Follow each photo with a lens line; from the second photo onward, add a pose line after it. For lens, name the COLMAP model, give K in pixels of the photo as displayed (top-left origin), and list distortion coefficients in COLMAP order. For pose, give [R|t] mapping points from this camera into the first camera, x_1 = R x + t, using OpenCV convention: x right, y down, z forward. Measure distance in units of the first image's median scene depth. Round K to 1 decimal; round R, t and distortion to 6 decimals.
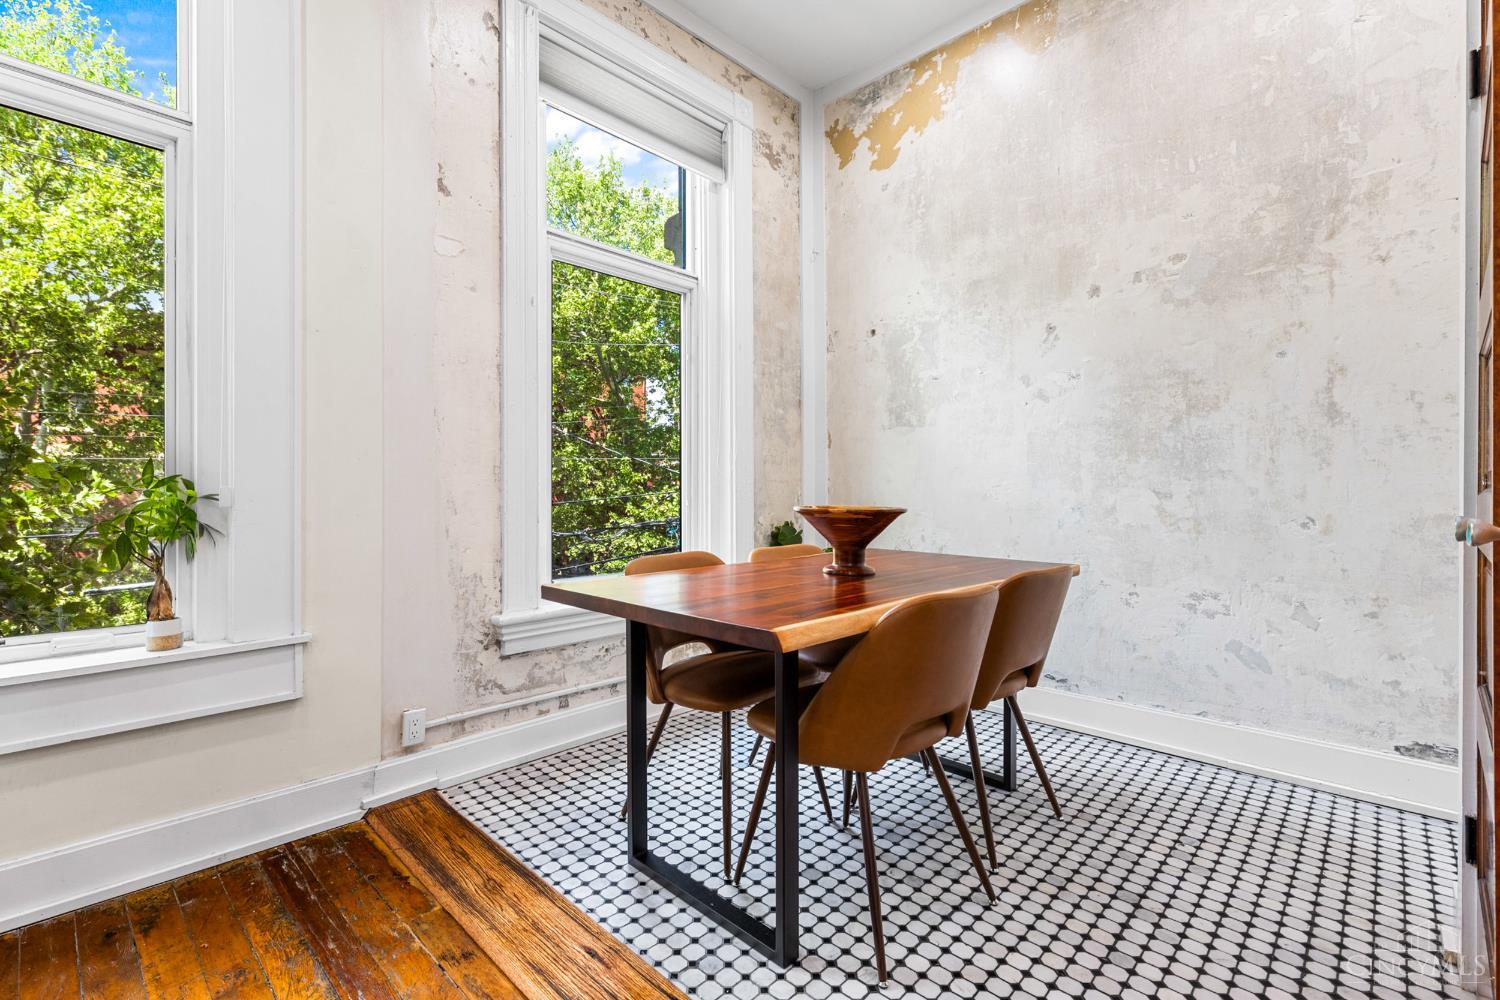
lens RADIAL K [[670.5, 0, 745.8], [0, 670.5, 493.4], [0, 0, 1]] dist [0.003087, 0.000153]
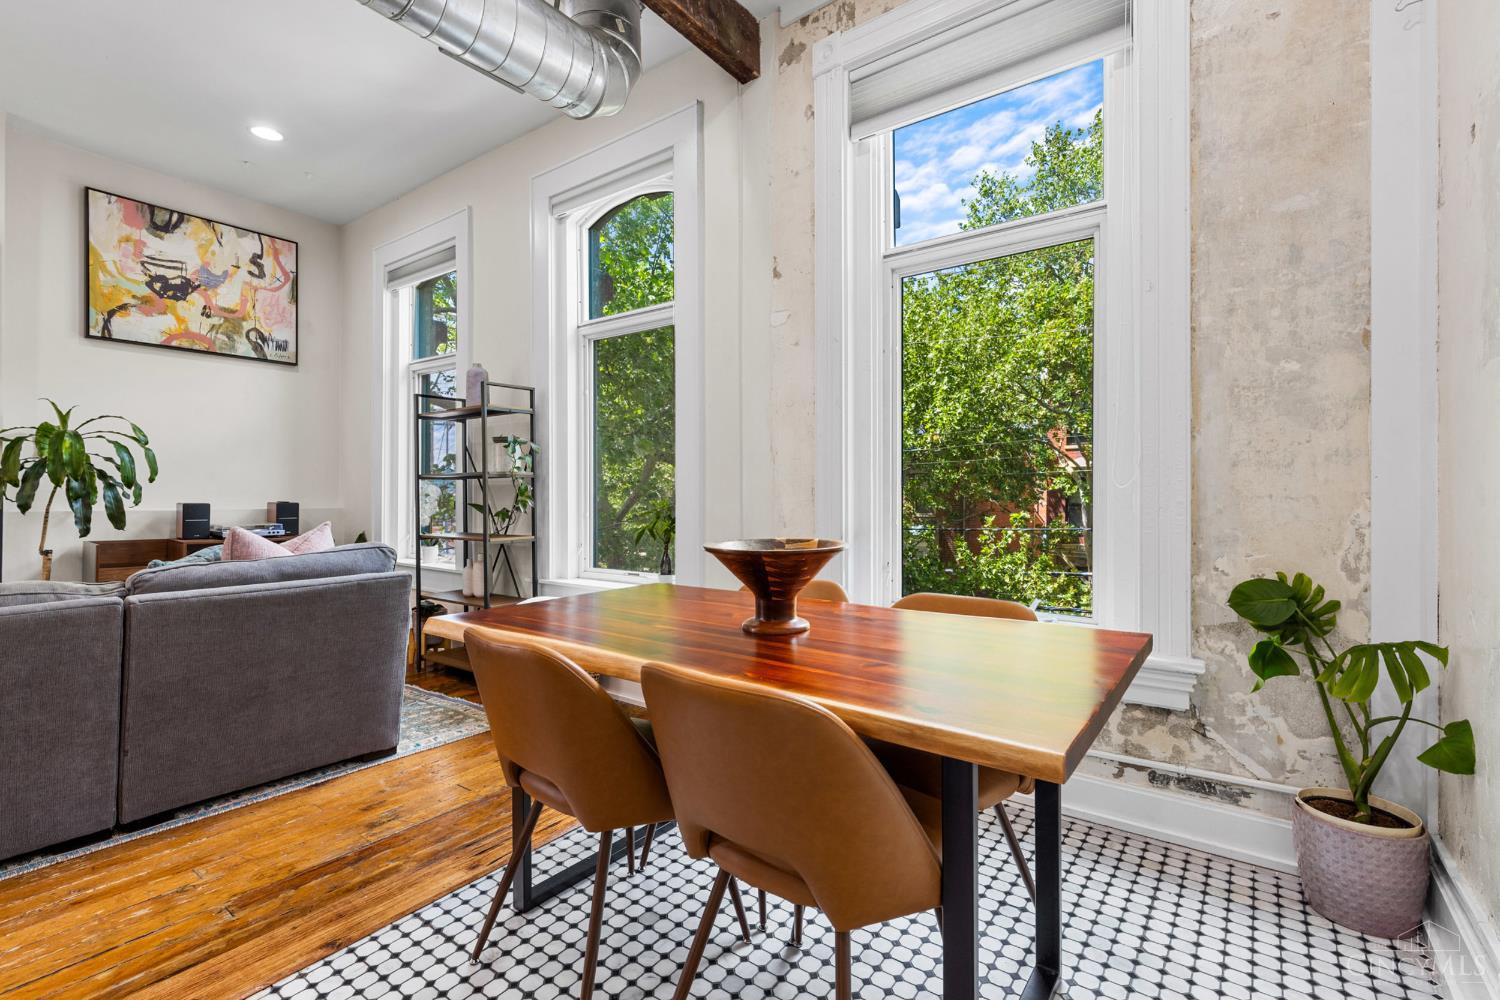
lens RADIAL K [[670.5, 0, 748.1], [0, 670.5, 494.4], [0, 0, 1]] dist [0.003087, 0.000153]
pose [[0.125832, 0.002036, -0.992049, 0.704655], [0.001009, 0.999997, 0.002181, -0.029469], [0.992051, -0.001275, 0.125829, 0.672149]]
